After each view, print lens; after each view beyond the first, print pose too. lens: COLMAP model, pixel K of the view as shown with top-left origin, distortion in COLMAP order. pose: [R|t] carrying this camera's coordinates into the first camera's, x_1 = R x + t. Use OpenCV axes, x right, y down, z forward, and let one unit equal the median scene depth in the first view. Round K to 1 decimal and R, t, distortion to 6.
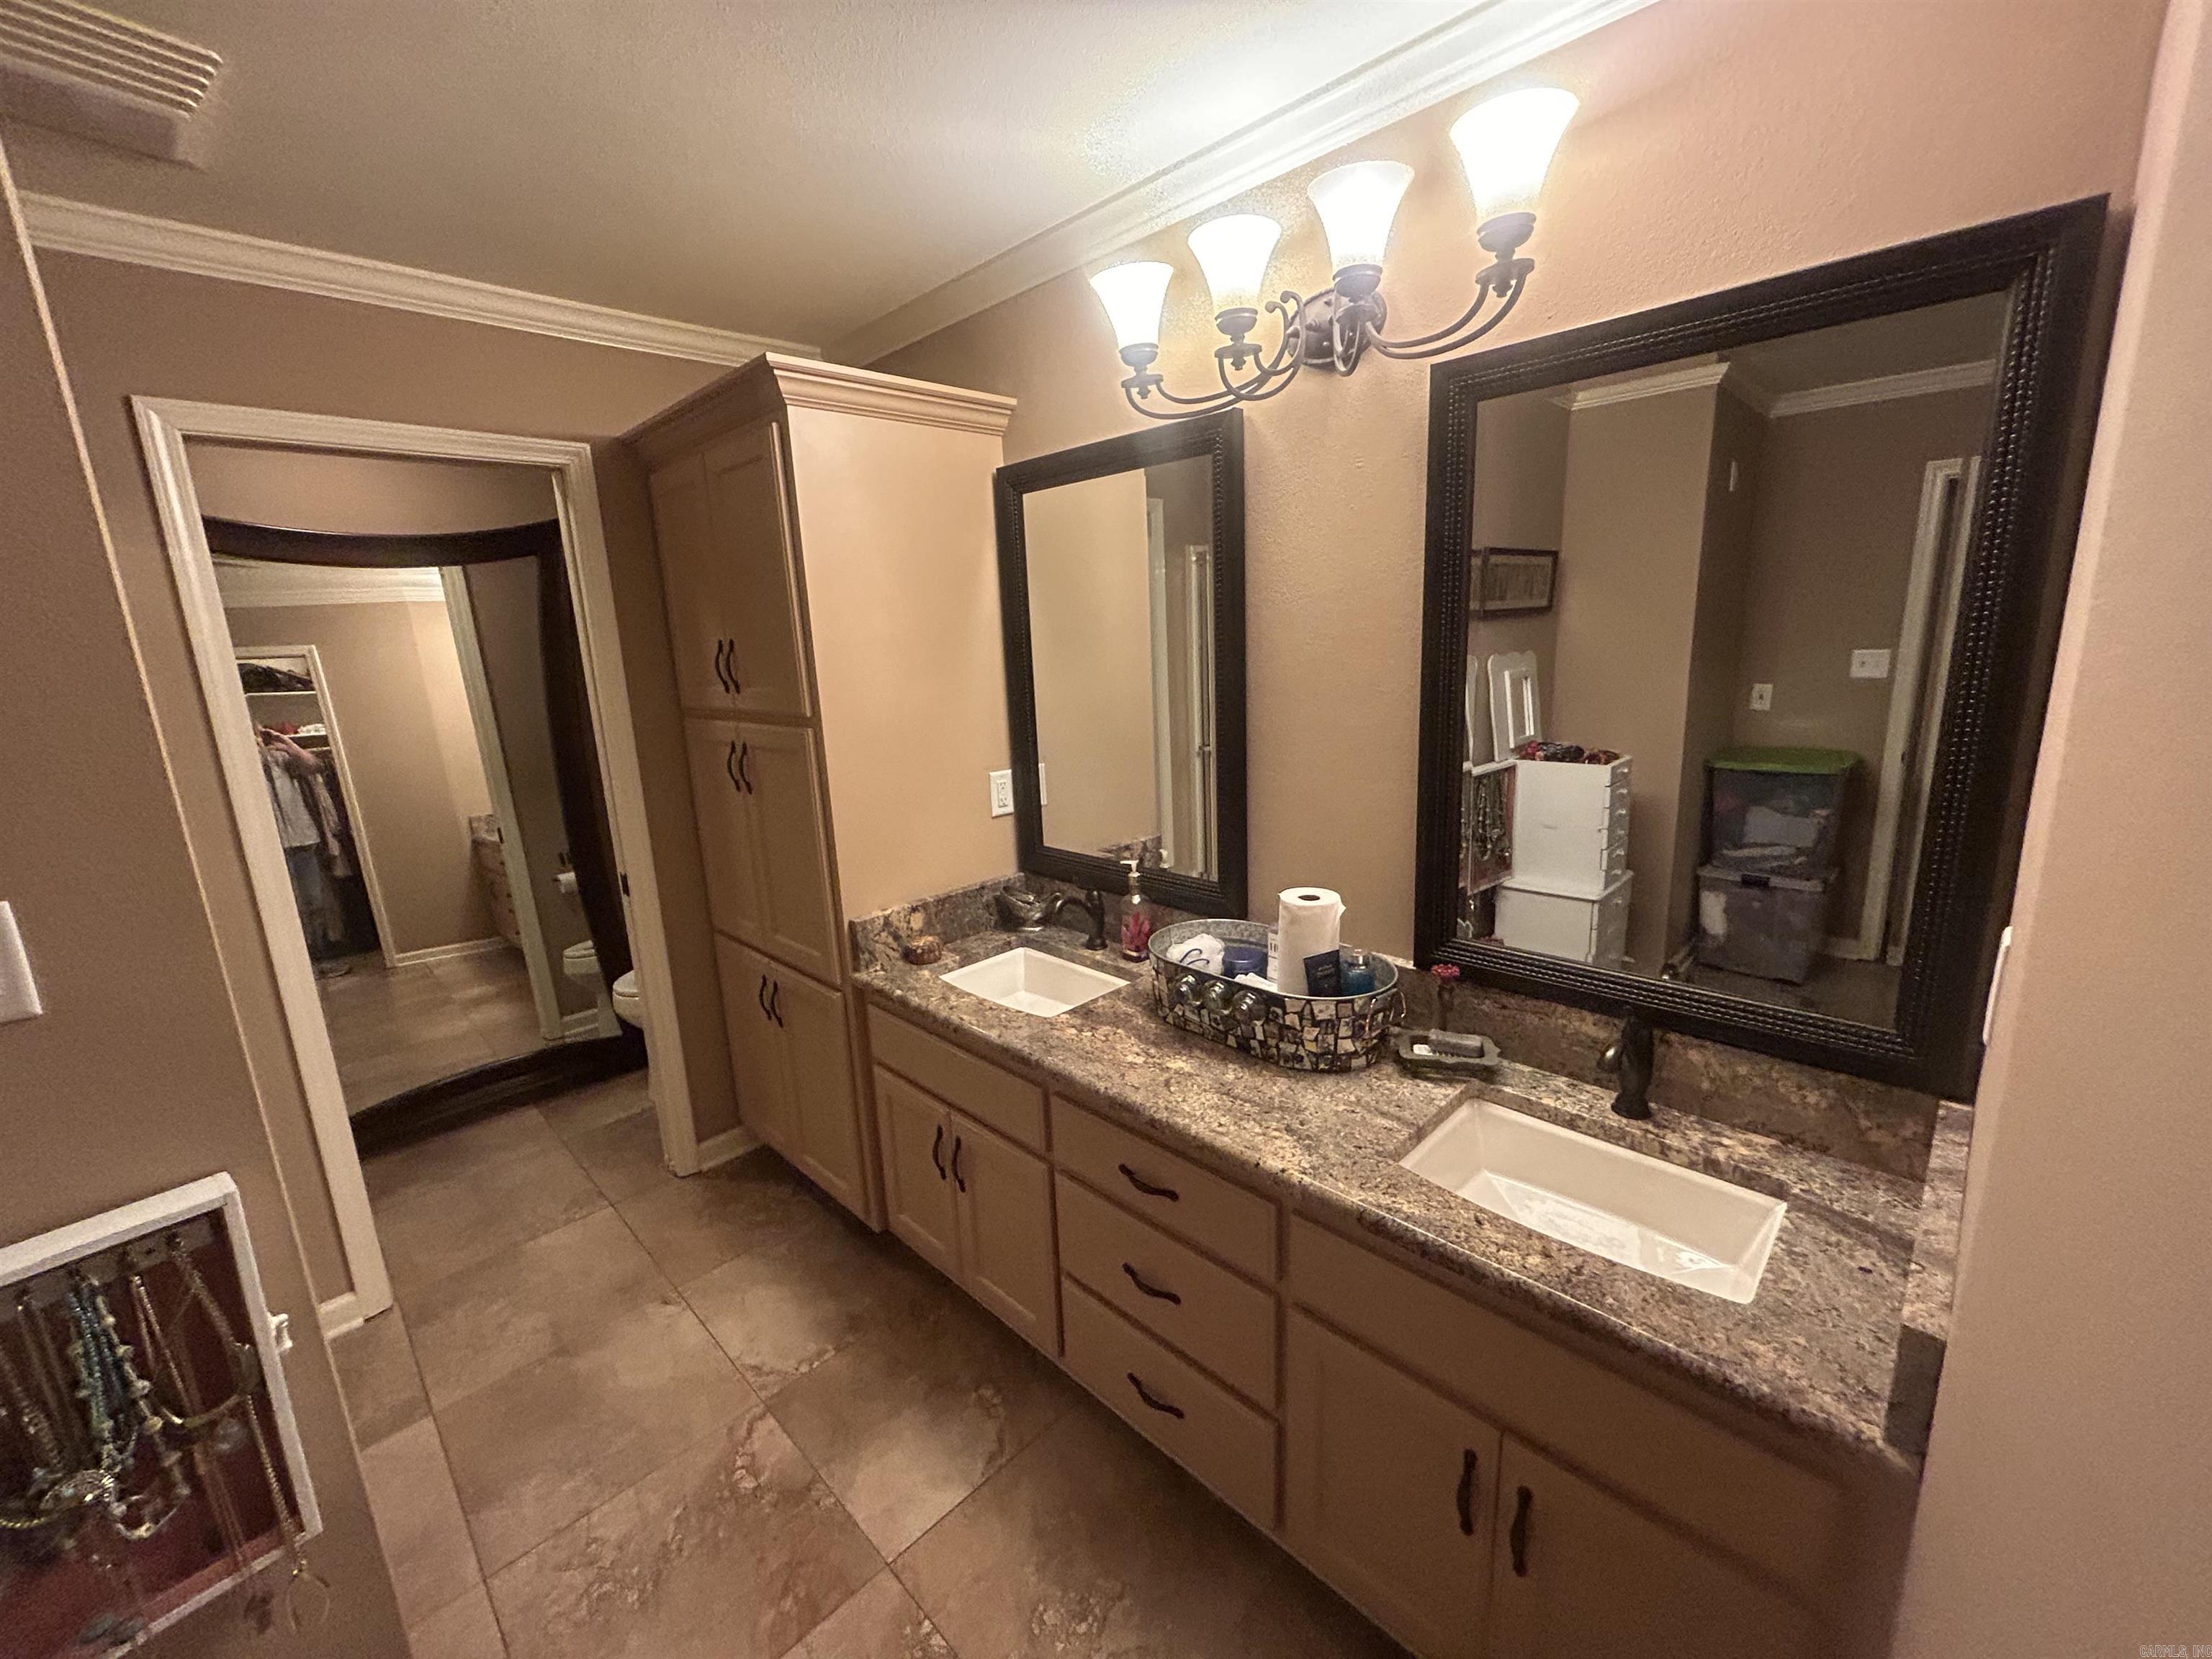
lens RADIAL K [[896.1, 0, 1101.9], [0, 896.1, 825.4], [0, 0, 1]] dist [-0.001830, 0.001978]
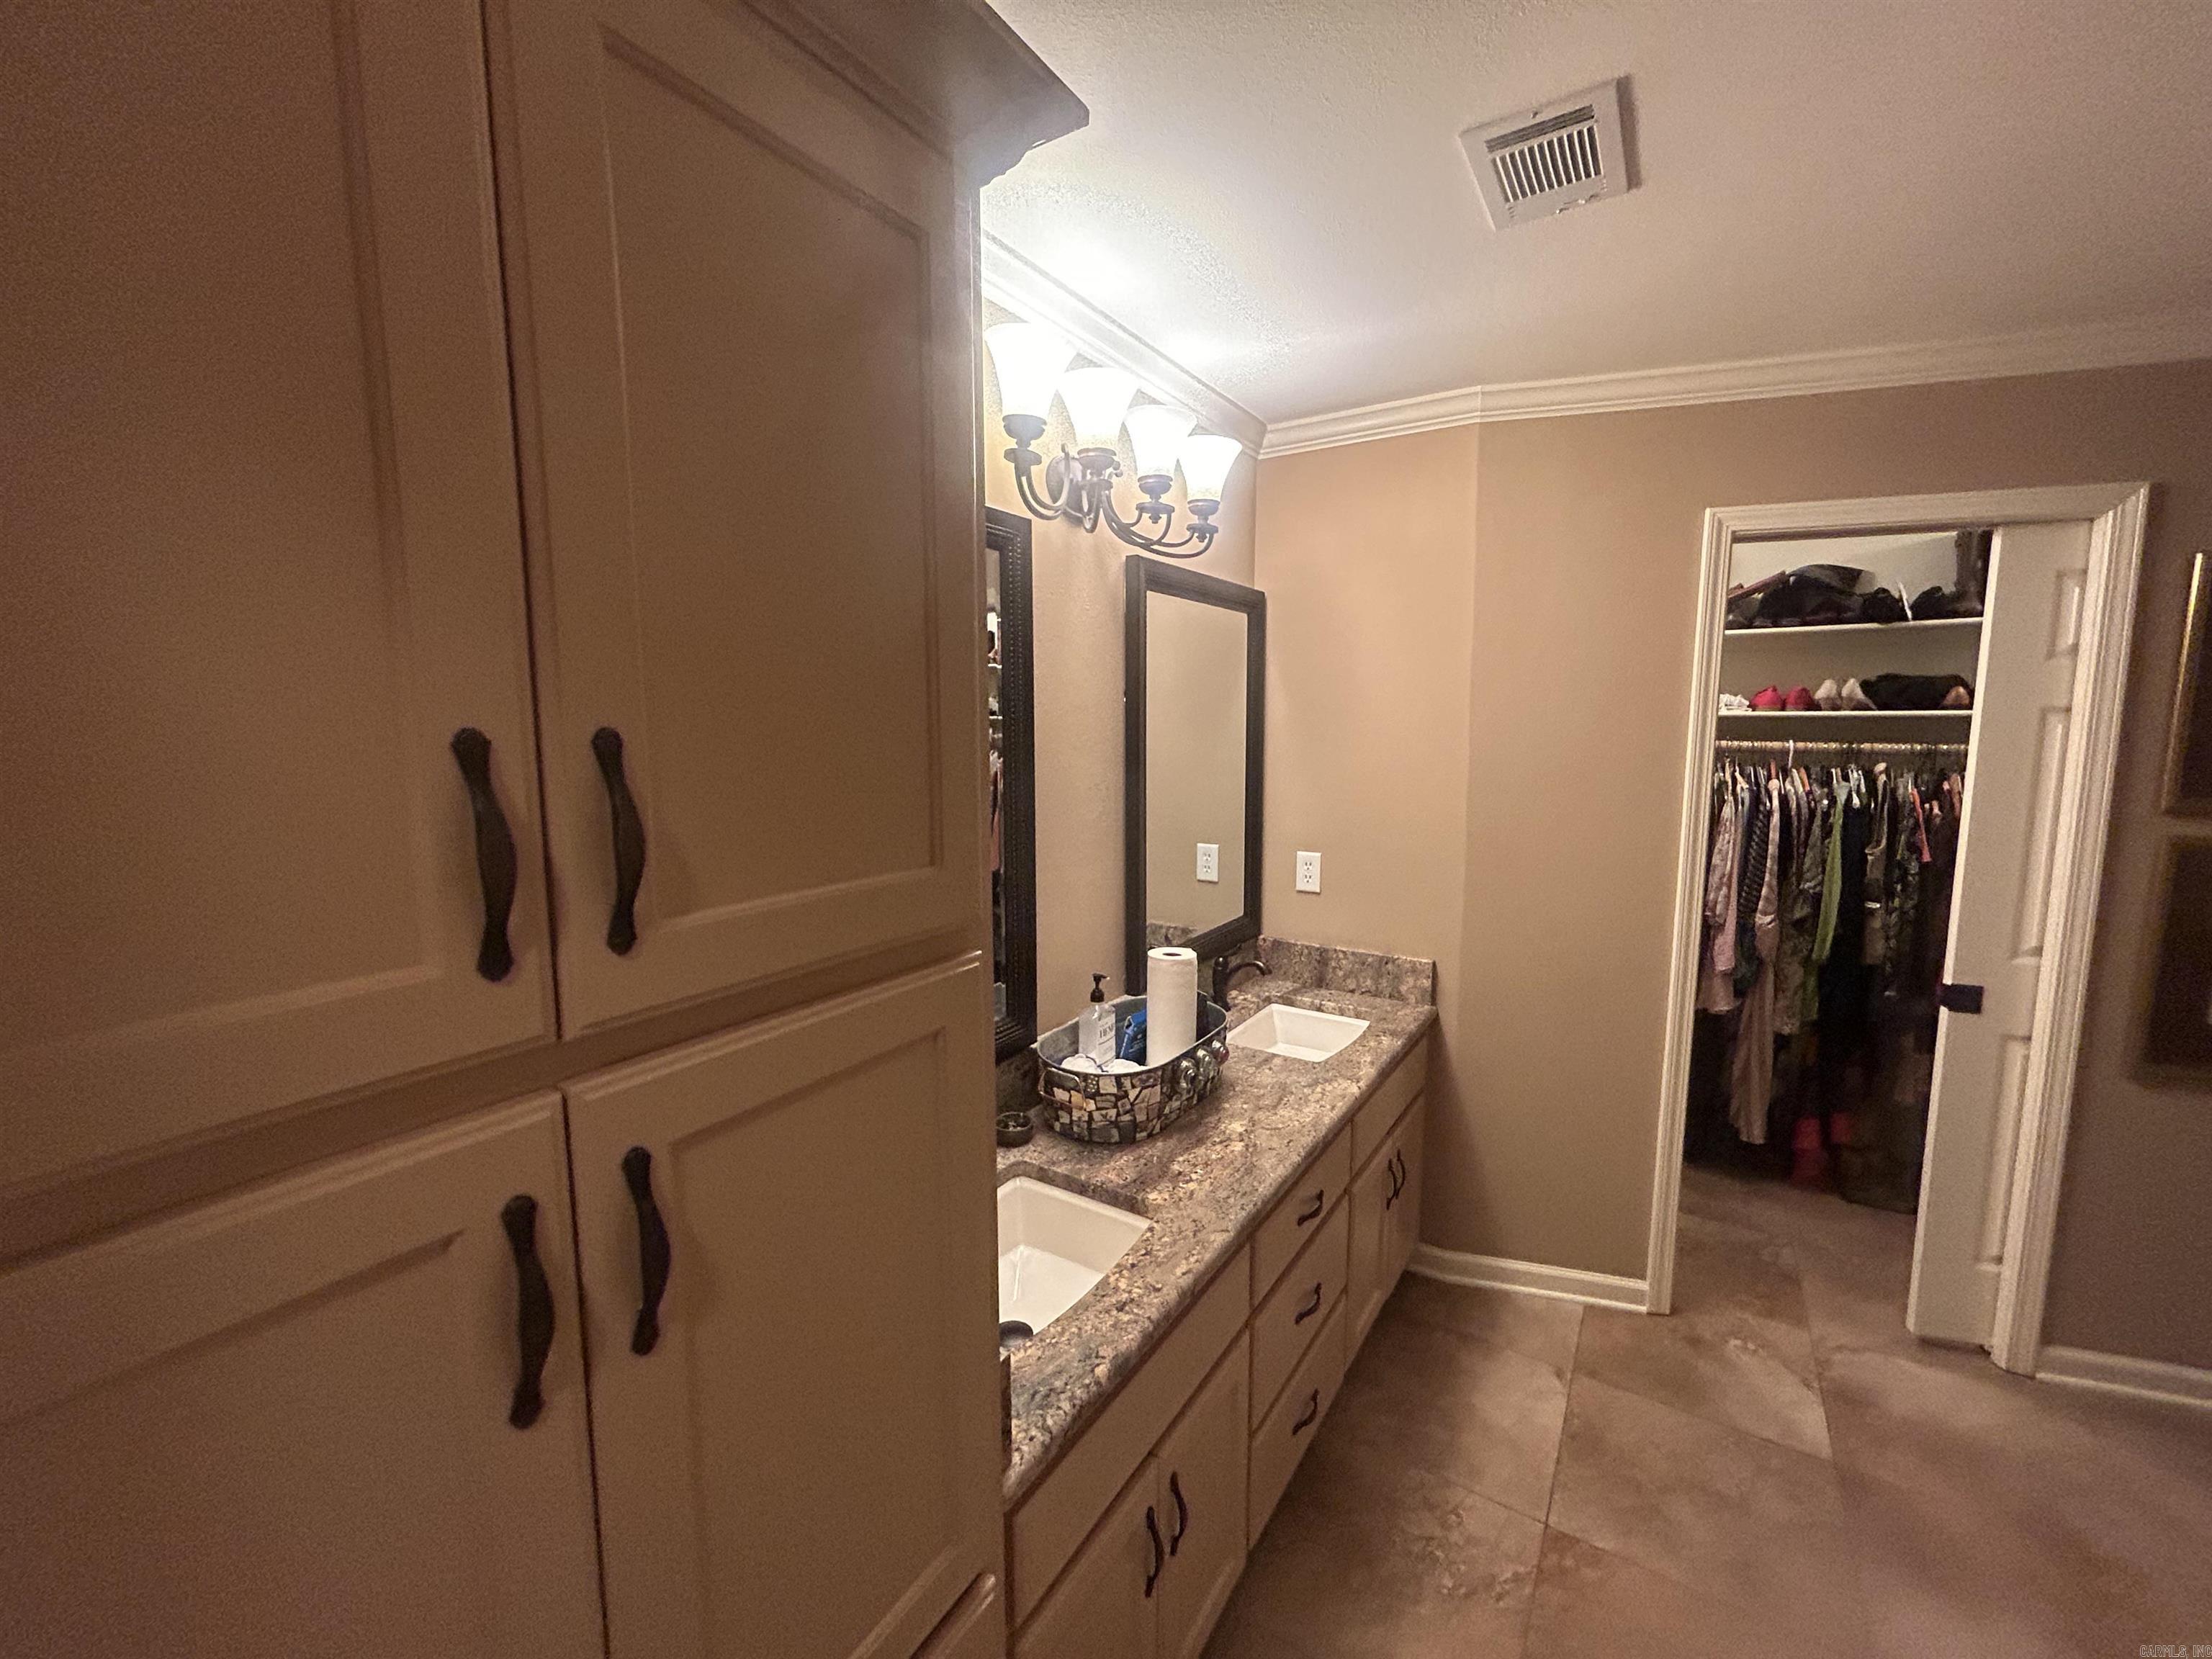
lens RADIAL K [[896.1, 0, 1101.9], [0, 896.1, 825.4], [0, 0, 1]] dist [-0.001830, 0.001978]
pose [[-0.205129, -0.067719, 0.976389, -0.850077], [0.220153, 0.968846, 0.113448, -0.229482], [-0.953653, 0.238226, -0.183830, 1.171899]]
